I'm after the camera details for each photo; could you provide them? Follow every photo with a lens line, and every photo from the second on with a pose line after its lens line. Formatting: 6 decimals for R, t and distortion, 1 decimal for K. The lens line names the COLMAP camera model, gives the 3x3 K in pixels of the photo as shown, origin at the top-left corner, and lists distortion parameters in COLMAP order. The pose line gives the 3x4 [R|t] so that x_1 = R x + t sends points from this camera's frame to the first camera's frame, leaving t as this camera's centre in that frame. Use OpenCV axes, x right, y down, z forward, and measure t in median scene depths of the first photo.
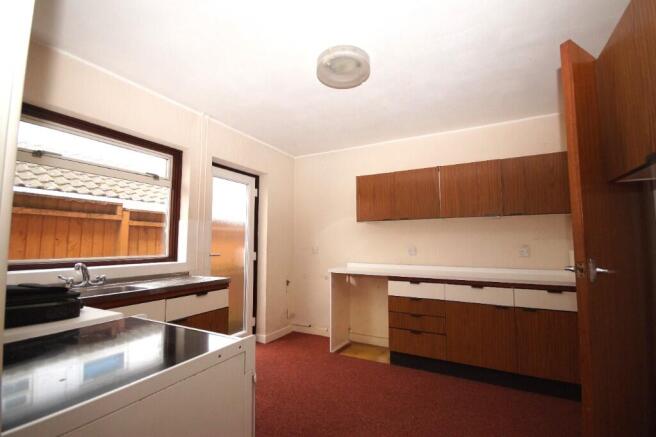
lens RADIAL K [[289.0, 0, 329.3], [0, 289.0, 219.0], [0, 0, 1]] dist [0.001240, 0.000252]
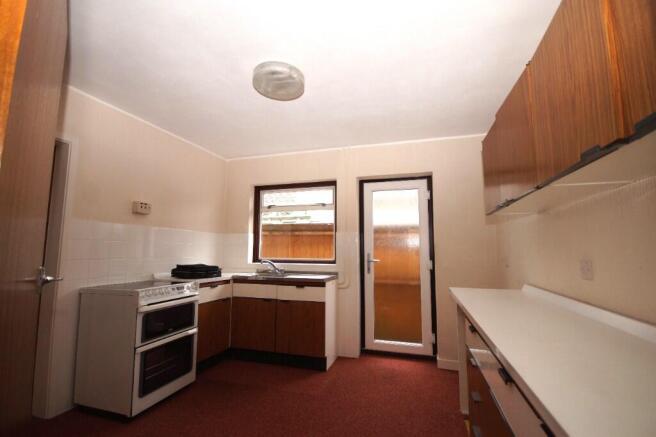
lens RADIAL K [[289.0, 0, 329.3], [0, 289.0, 219.0], [0, 0, 1]] dist [0.001240, 0.000252]
pose [[0.196673, -0.101135, -0.975239, 0.800807], [0.078364, 0.993105, -0.087184, 0.054484], [0.977332, -0.059277, 0.203243, 0.714871]]
